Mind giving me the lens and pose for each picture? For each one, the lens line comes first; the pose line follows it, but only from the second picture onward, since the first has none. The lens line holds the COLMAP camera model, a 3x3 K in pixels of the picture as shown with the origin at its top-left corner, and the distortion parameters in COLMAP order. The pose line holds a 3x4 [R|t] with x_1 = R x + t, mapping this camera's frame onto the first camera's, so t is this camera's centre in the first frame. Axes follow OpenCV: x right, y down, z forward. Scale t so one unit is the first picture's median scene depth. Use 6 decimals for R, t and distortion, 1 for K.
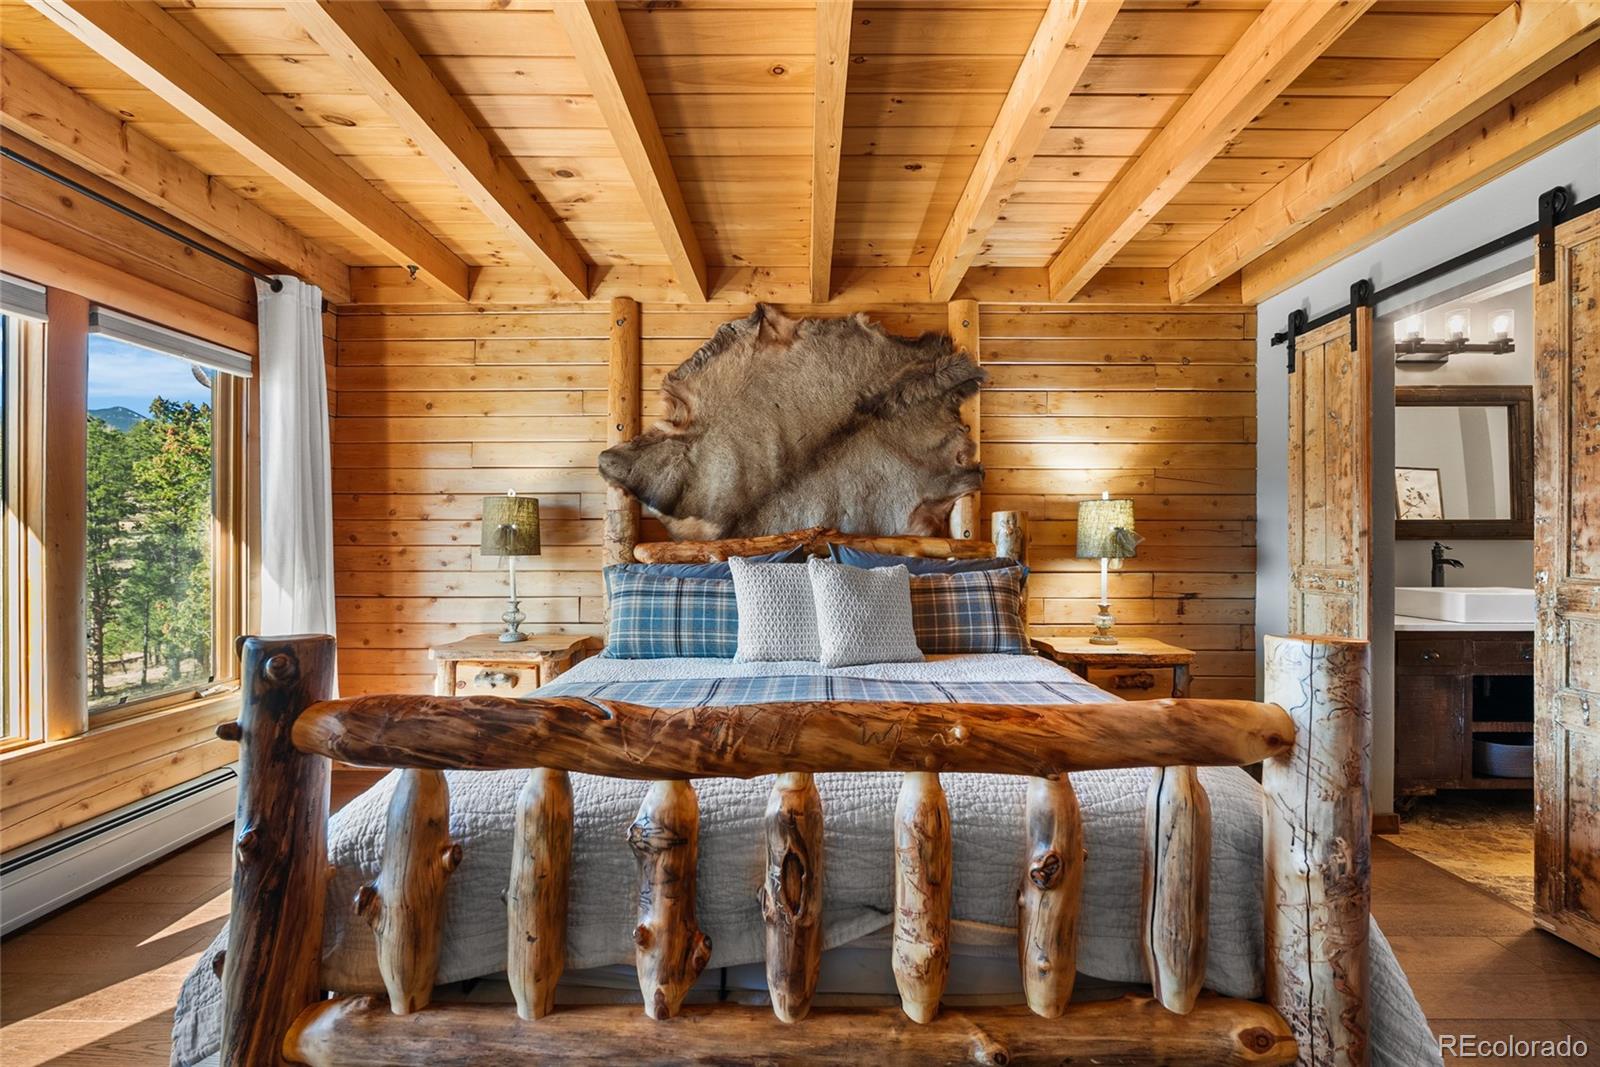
lens RADIAL K [[710.0, 0, 800.0], [0, 710.0, 533.5], [0, 0, 1]] dist [-0.015579, 0.004013]
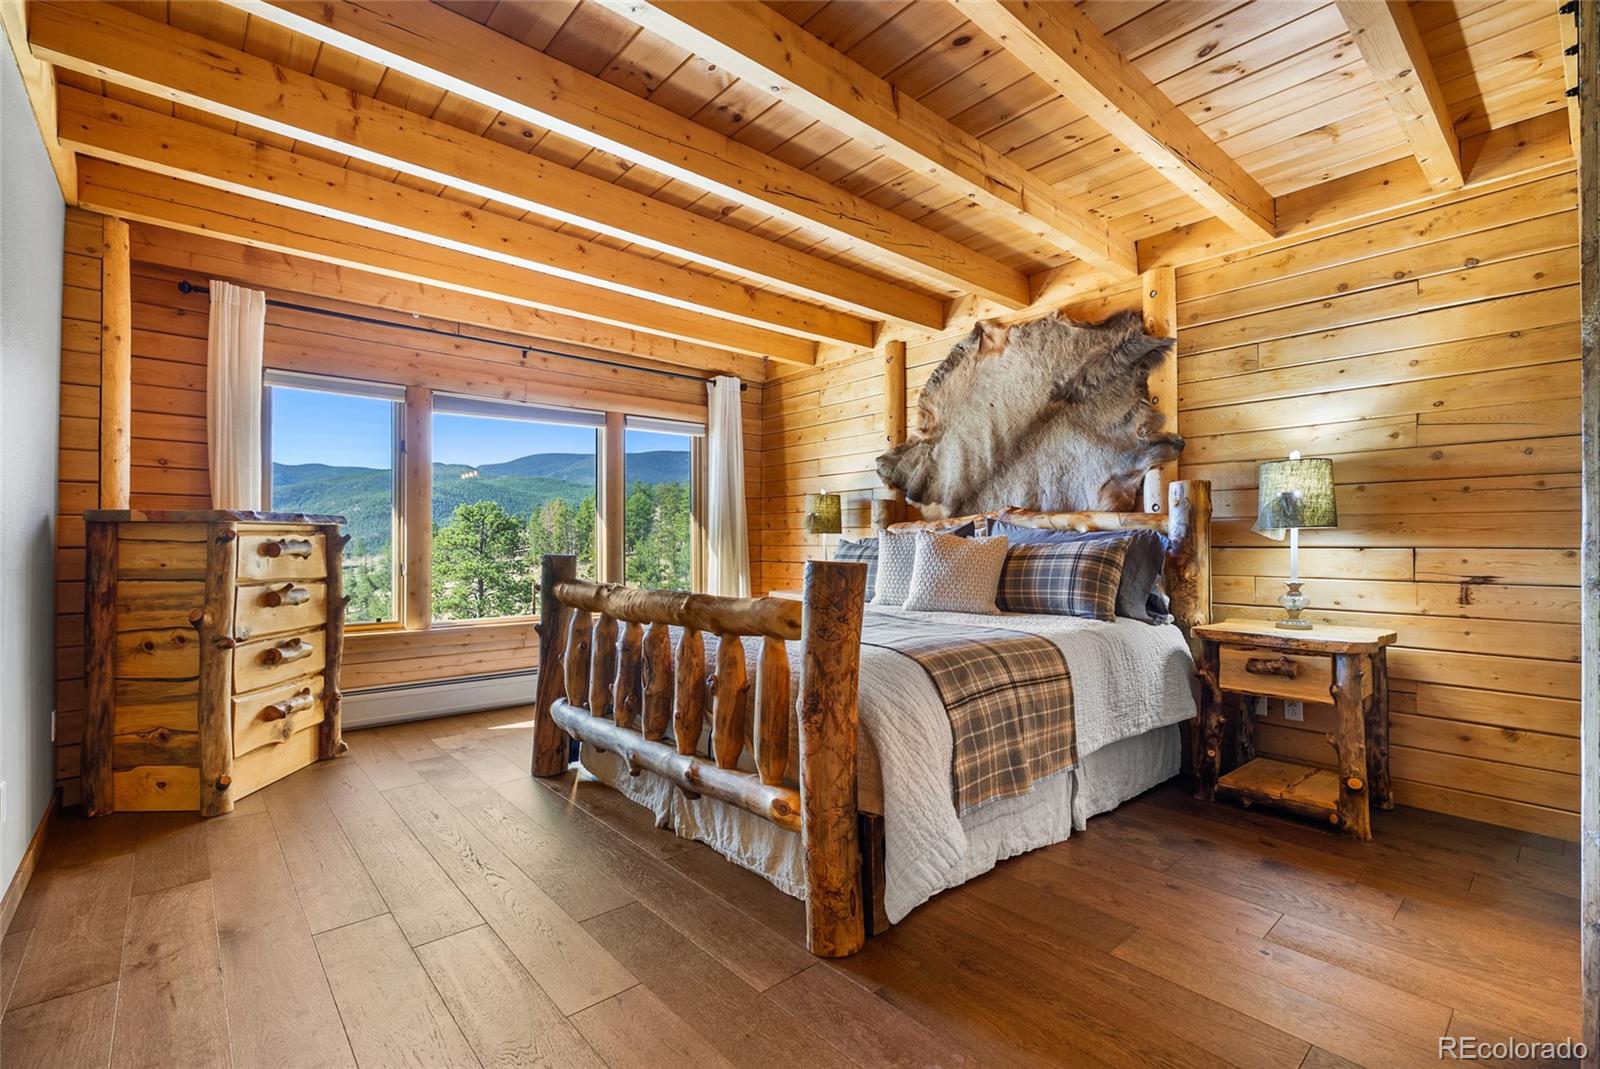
lens RADIAL K [[710.0, 0, 800.0], [0, 710.0, 534.5], [0, 0, 1]] dist [-0.015579, 0.004013]
pose [[0.655935, -0.010543, -0.754744, 0.648563], [0.015822, 0.999875, -0.000217, 0.030372], [0.754652, -0.011799, 0.656020, -0.017328]]
